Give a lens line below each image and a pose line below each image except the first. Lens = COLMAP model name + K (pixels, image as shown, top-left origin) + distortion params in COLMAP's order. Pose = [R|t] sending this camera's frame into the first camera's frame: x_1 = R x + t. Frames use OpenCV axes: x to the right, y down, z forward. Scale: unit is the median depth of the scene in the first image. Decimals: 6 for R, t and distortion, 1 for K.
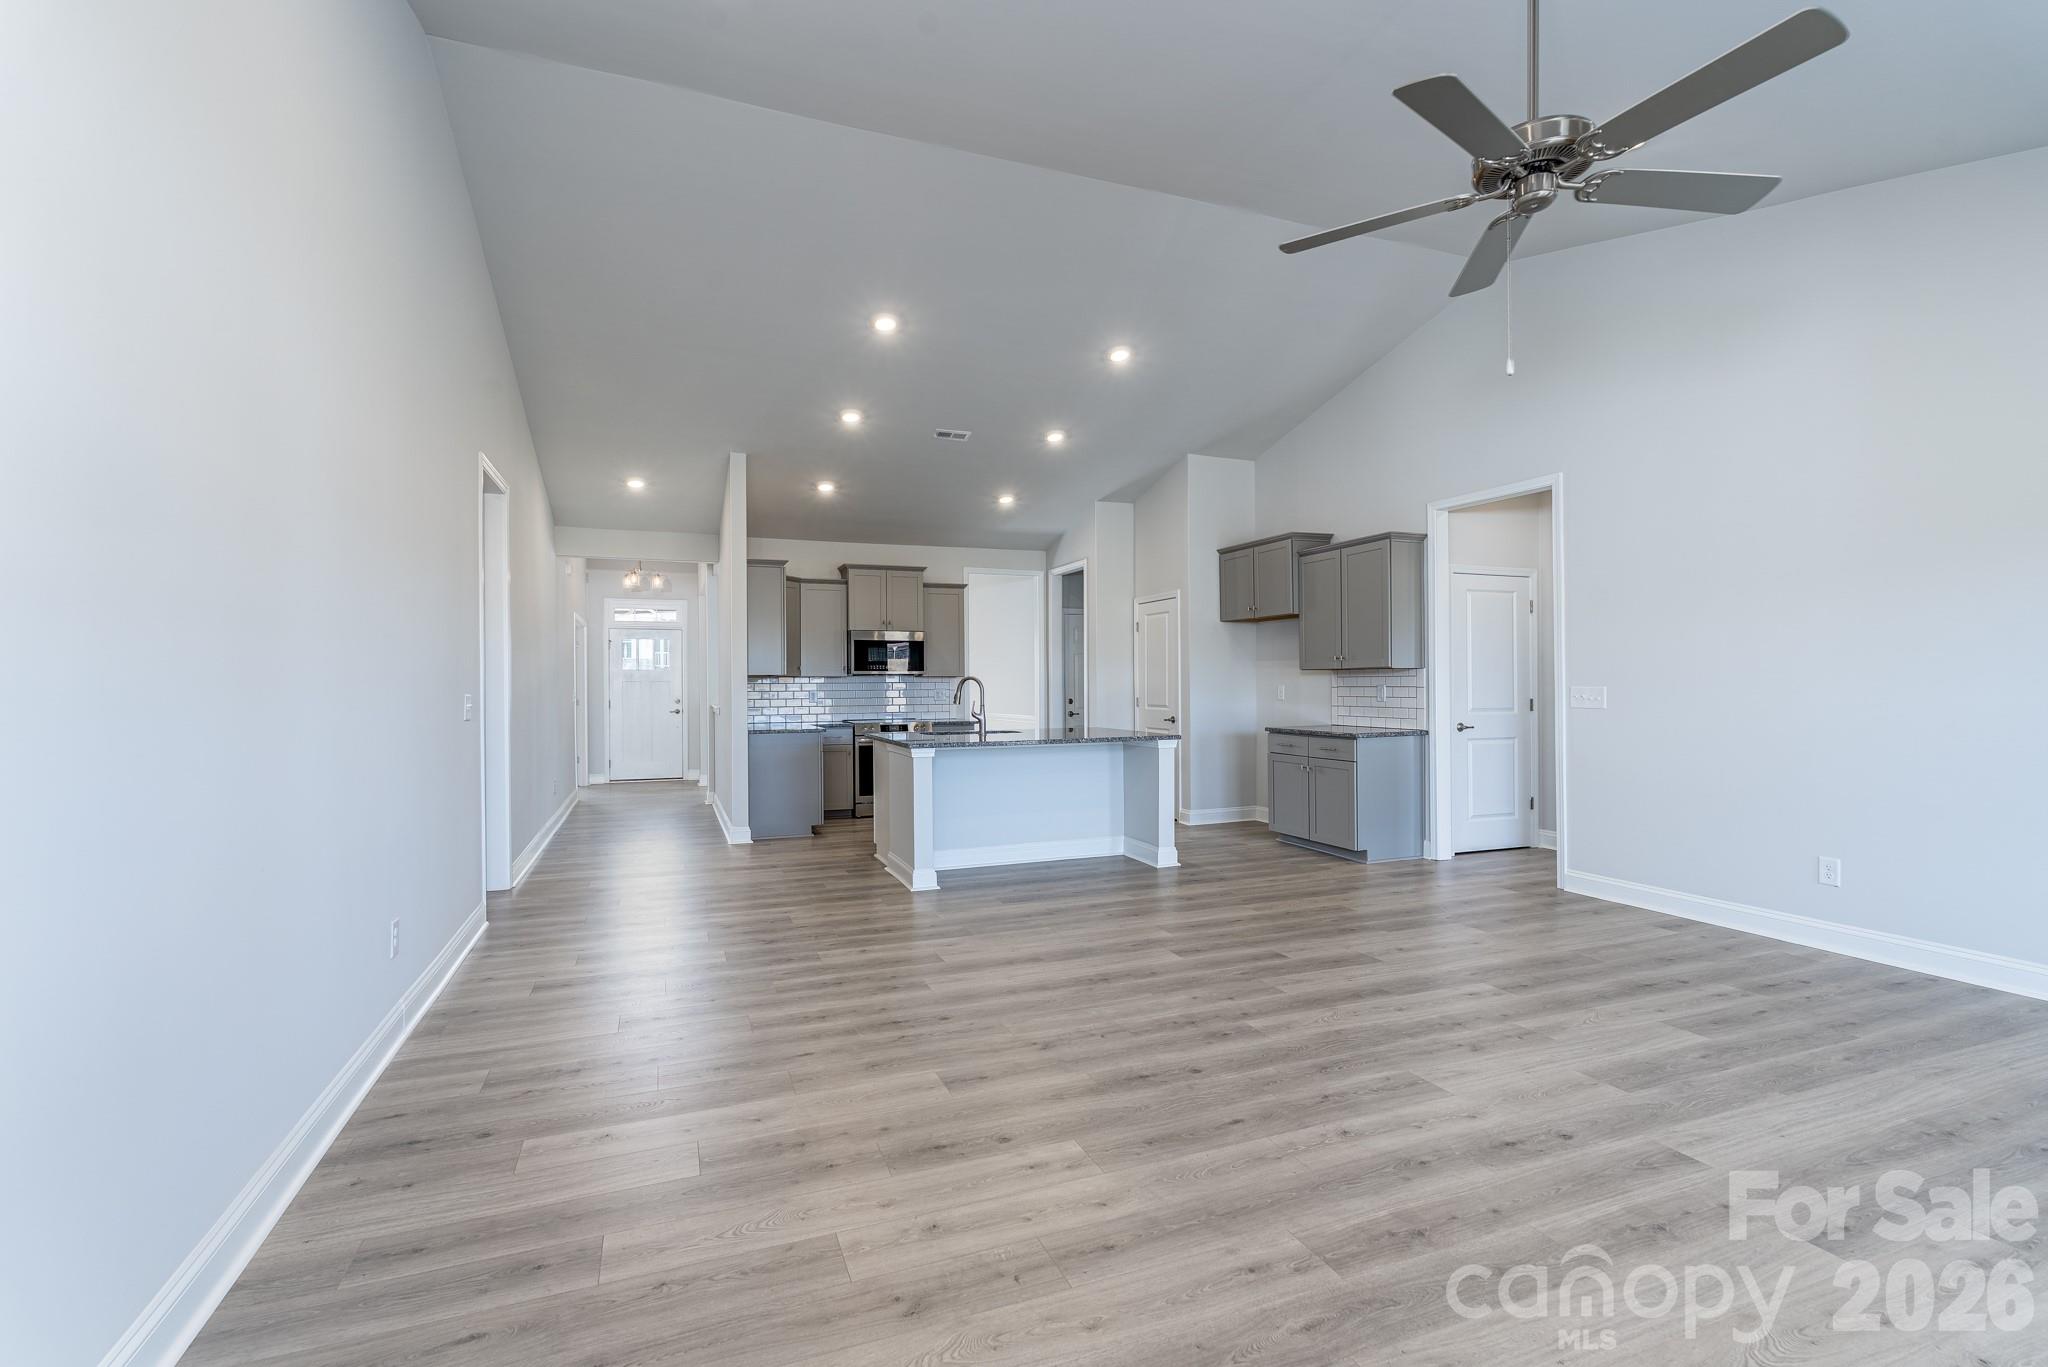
lens RADIAL K [[916.8, 0, 1014.3], [0, 916.8, 686.8], [0, 0, 1]] dist [-0.002865, -0.001256]
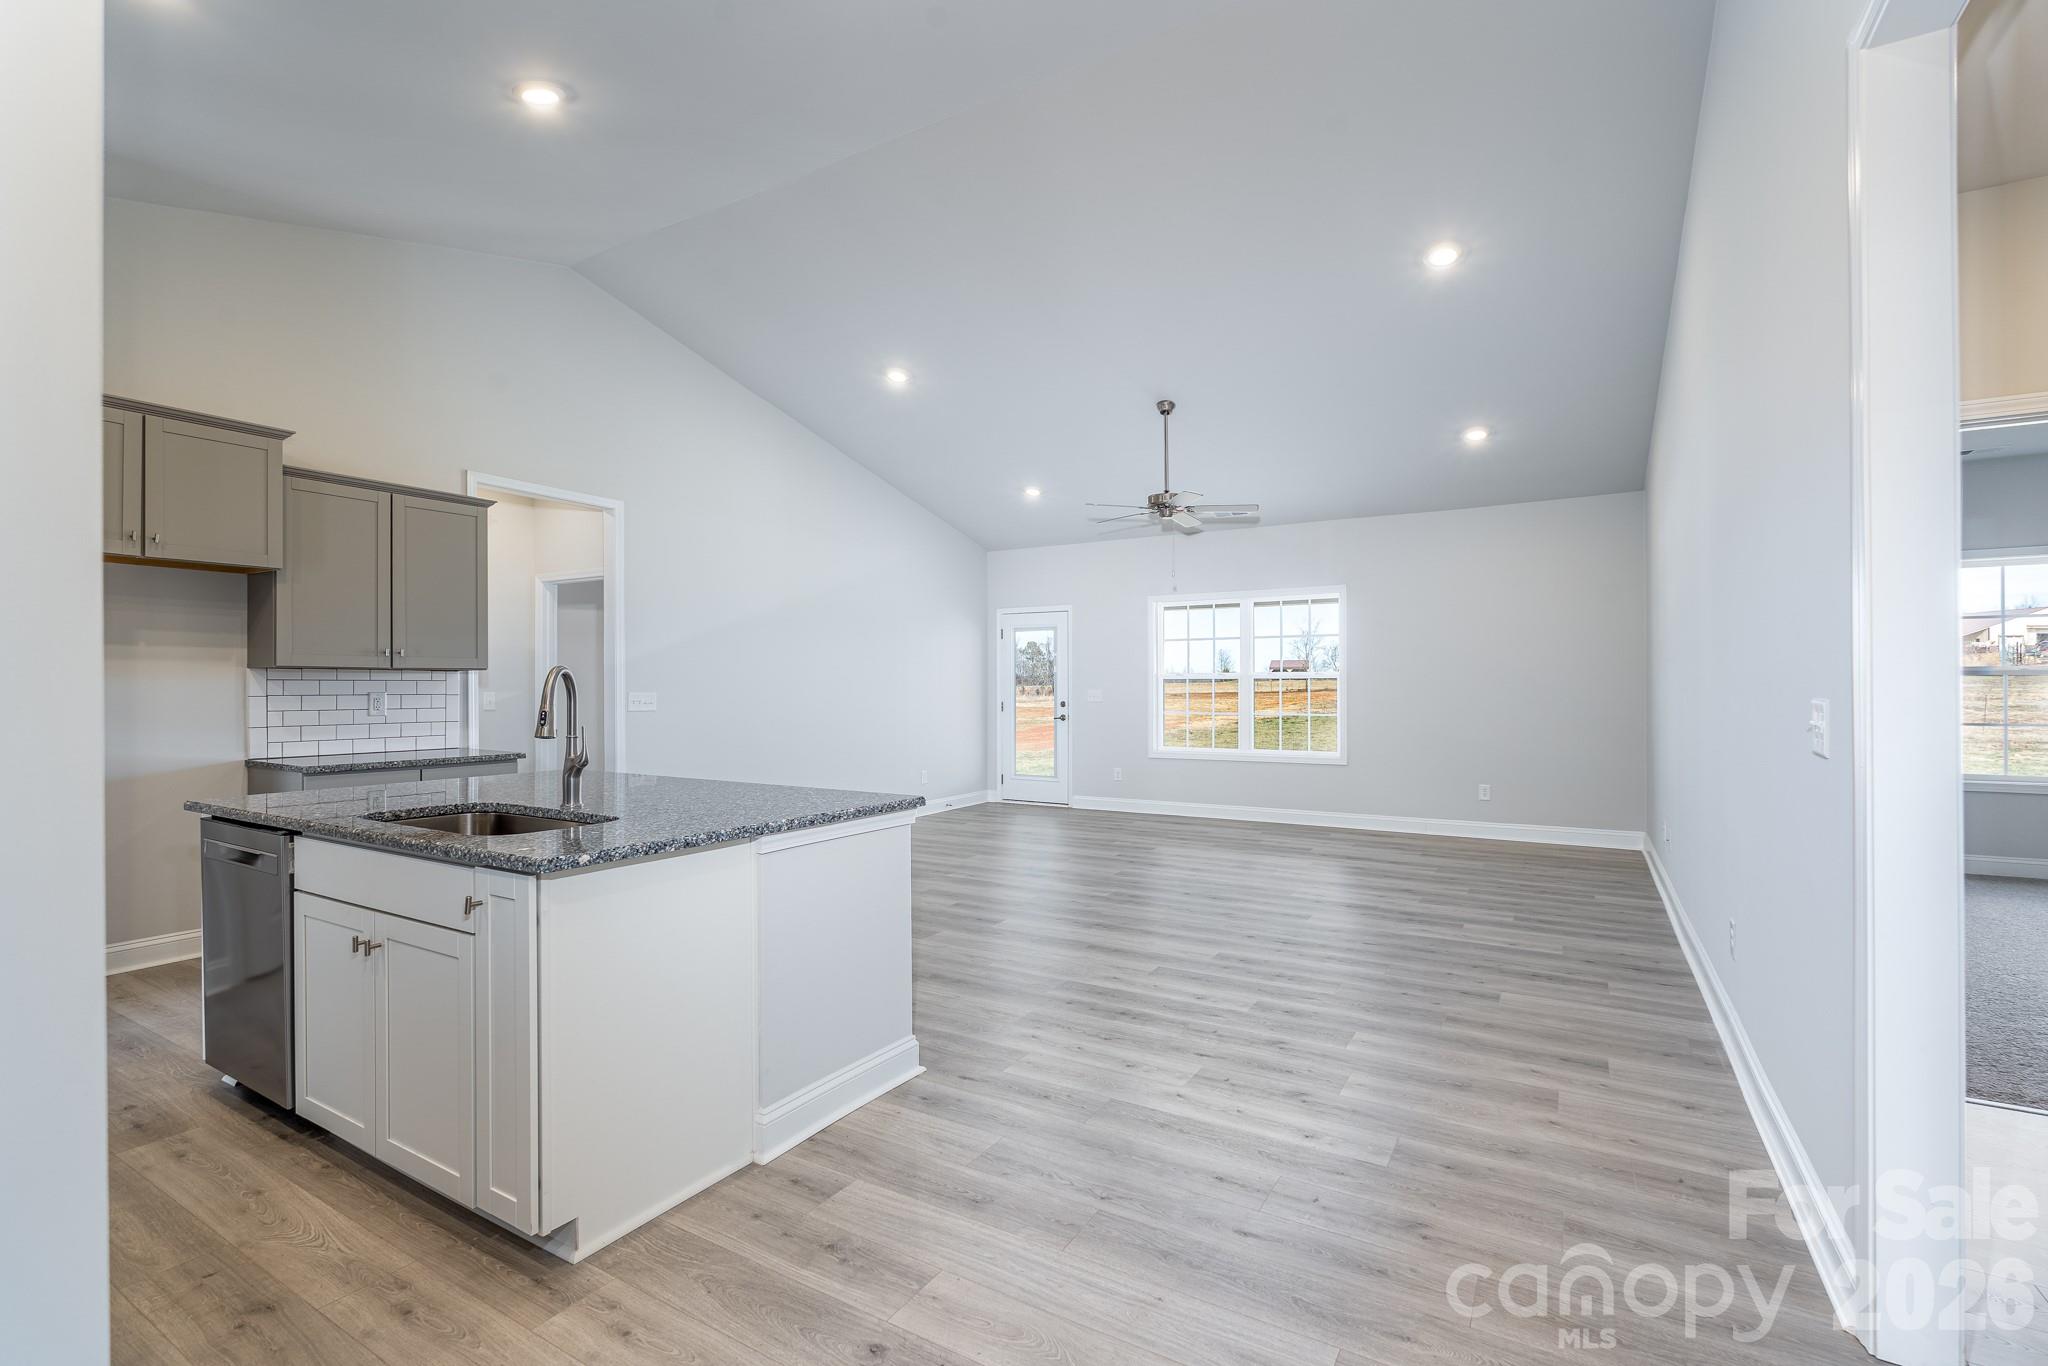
lens RADIAL K [[916.8, 0, 1027.3], [0, 916.8, 686.3], [0, 0, 1]] dist [-0.002865, -0.001256]
pose [[-0.617216, 0.008680, 0.786746, -0.891021], [0.007390, 0.999959, -0.005234, 0.001577], [-0.786759, 0.002583, -0.617254, 1.993774]]
